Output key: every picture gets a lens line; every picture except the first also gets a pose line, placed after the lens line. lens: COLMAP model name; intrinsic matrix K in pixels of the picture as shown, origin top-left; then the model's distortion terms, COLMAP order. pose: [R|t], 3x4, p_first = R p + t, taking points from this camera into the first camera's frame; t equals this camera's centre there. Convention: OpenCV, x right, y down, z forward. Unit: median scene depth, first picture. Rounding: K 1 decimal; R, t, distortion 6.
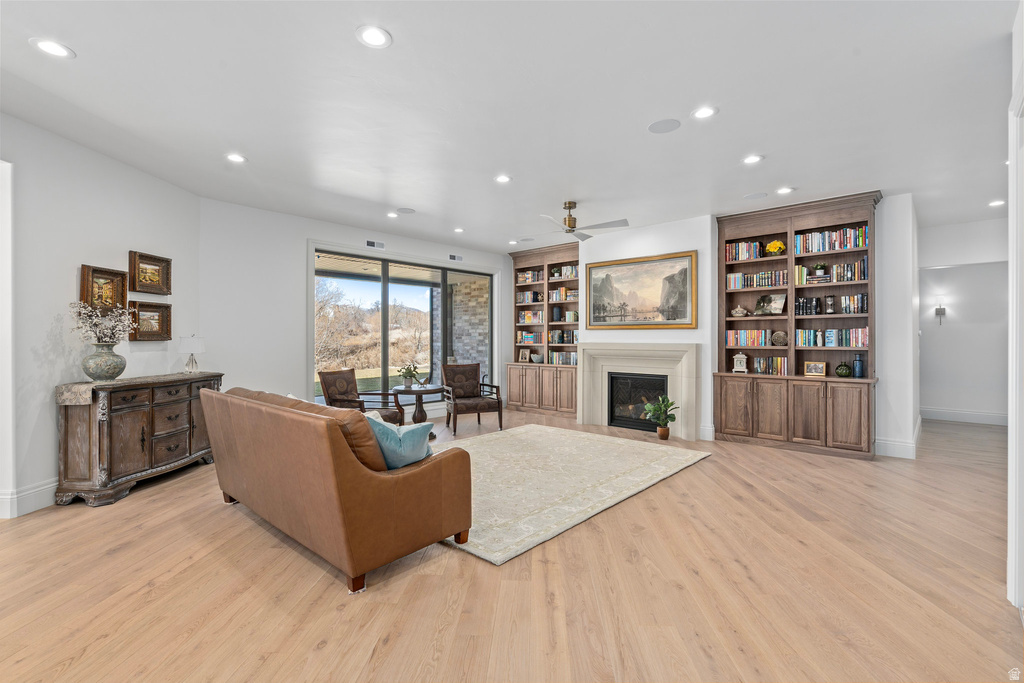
lens RADIAL K [[463.0, 0, 511.7], [0, 463.0, 338.6], [0, 0, 1]] dist [-0.002365, 0.000329]
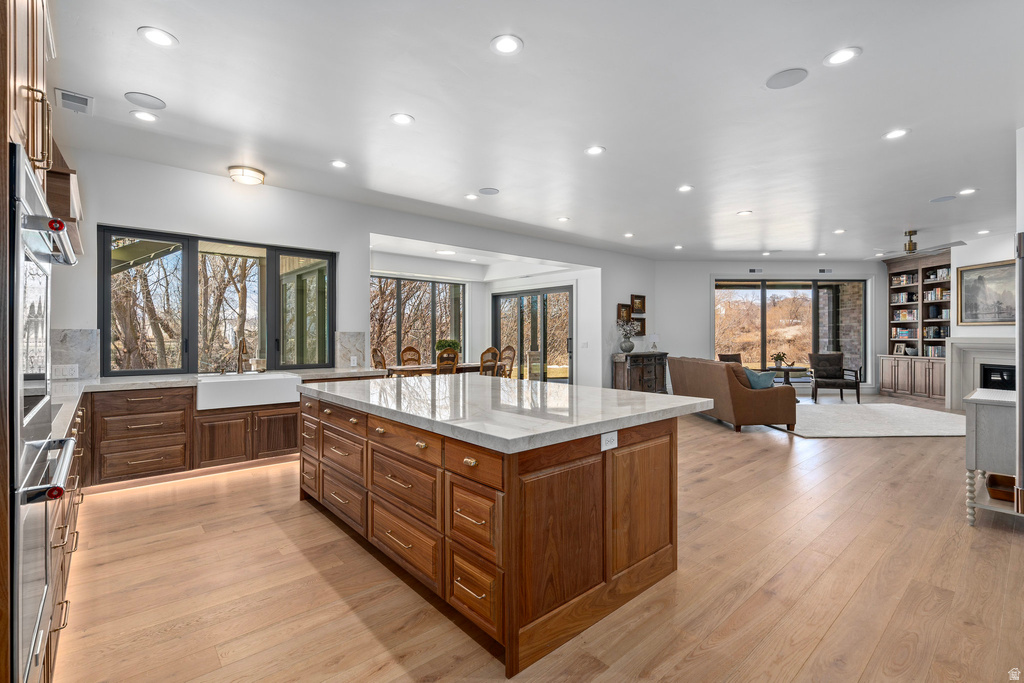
lens RADIAL K [[463.0, 0, 511.7], [0, 463.0, 338.6], [0, 0, 1]] dist [-0.002365, 0.000329]
pose [[0.697925, 0.001688, -0.716169, 0.202486], [0.002462, 0.999986, 0.004757, 0.003618], [0.716166, -0.005083, 0.697911, -0.544800]]
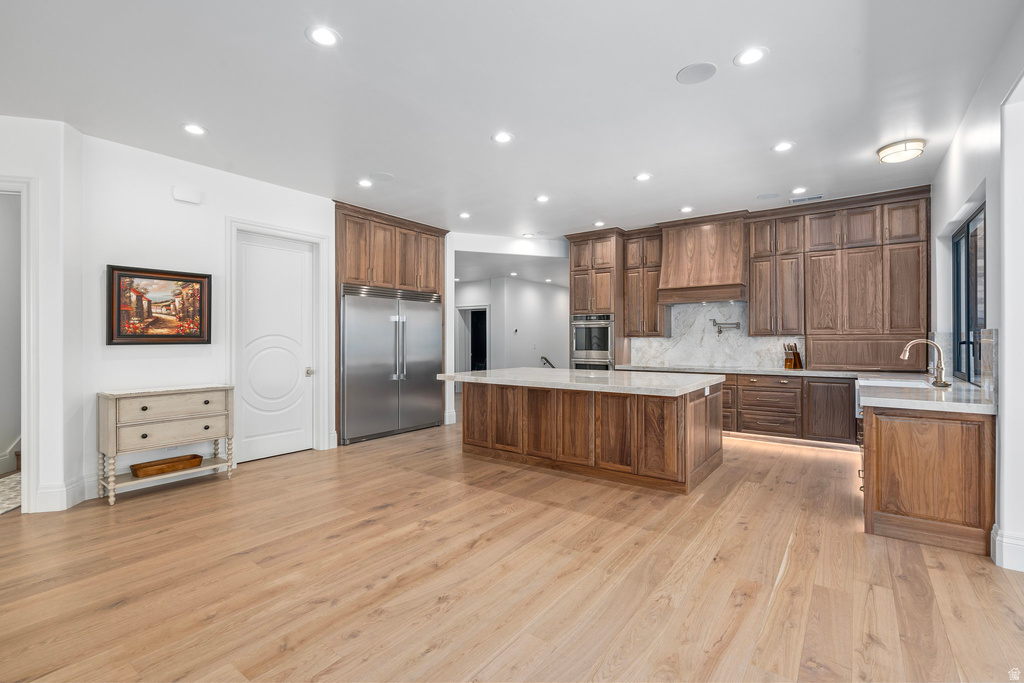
lens RADIAL K [[463.0, 0, 511.7], [0, 463.0, 338.6], [0, 0, 1]] dist [-0.002365, 0.000329]
pose [[-0.832869, 0.002205, 0.553466, -0.409003], [0.001258, 0.999997, -0.002090, 0.003795], [-0.553469, -0.001045, -0.832869, 0.324079]]
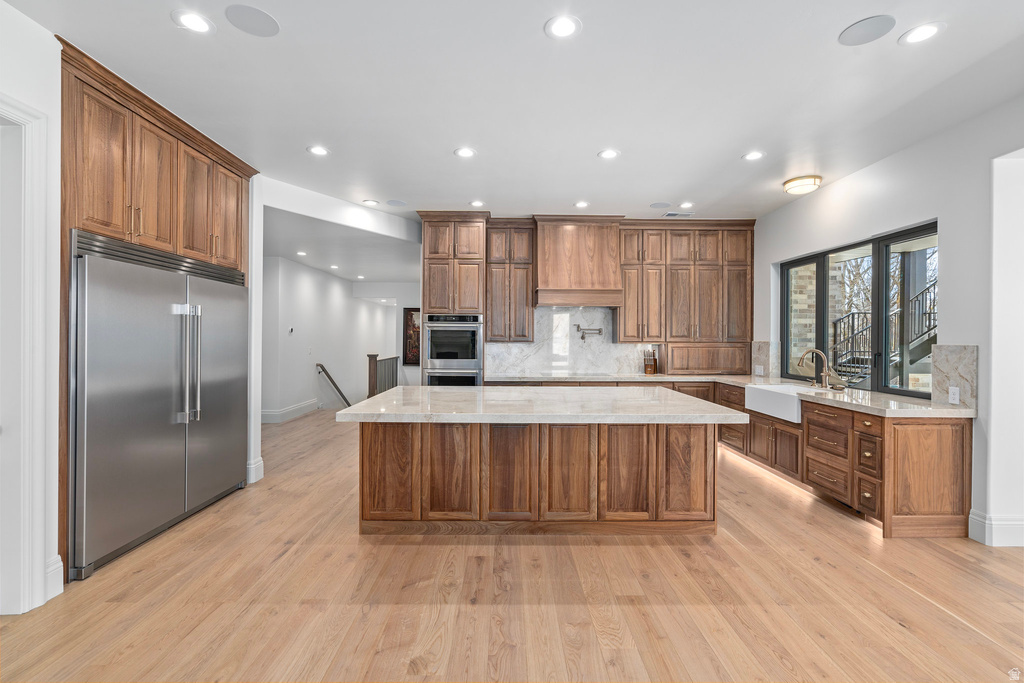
lens RADIAL K [[463.0, 0, 511.7], [0, 463.0, 338.6], [0, 0, 1]] dist [-0.002365, 0.000329]
pose [[-0.997894, -0.006169, -0.064565, -0.068500], [-0.006176, 0.999981, -0.000093, -0.007777], [0.064564, 0.000306, -0.997914, 0.215978]]
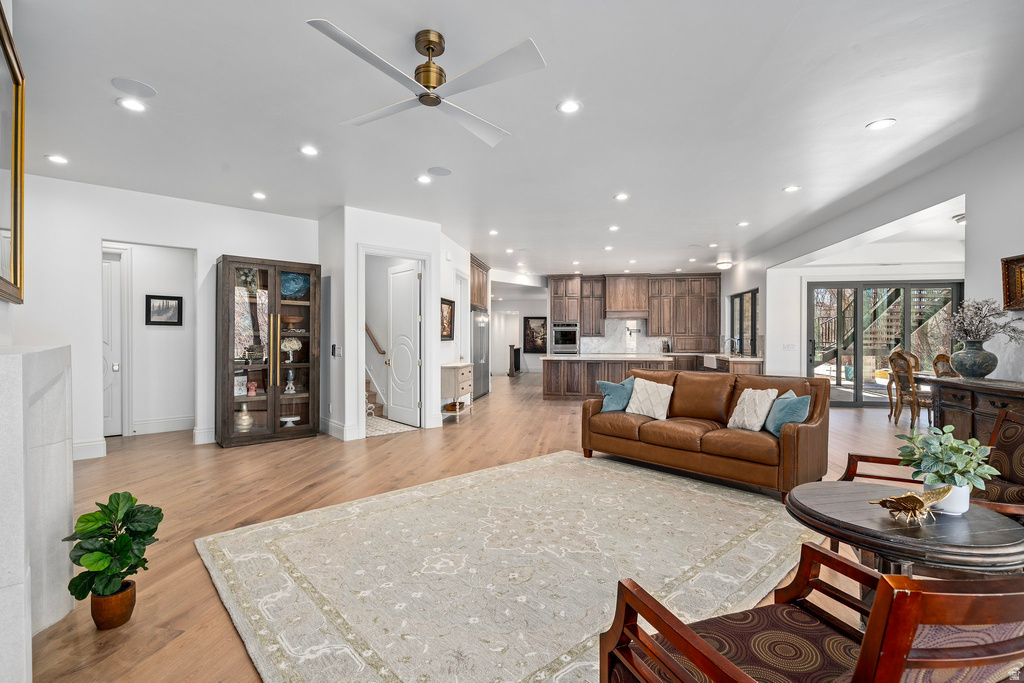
lens RADIAL K [[463.0, 0, 511.7], [0, 463.0, 338.6], [0, 0, 1]] dist [-0.002365, 0.000329]
pose [[-0.994654, -0.000712, 0.103261, -0.002580], [-0.000532, 0.999998, 0.001767, 0.003221], [-0.103262, 0.001703, -0.994653, 1.062277]]
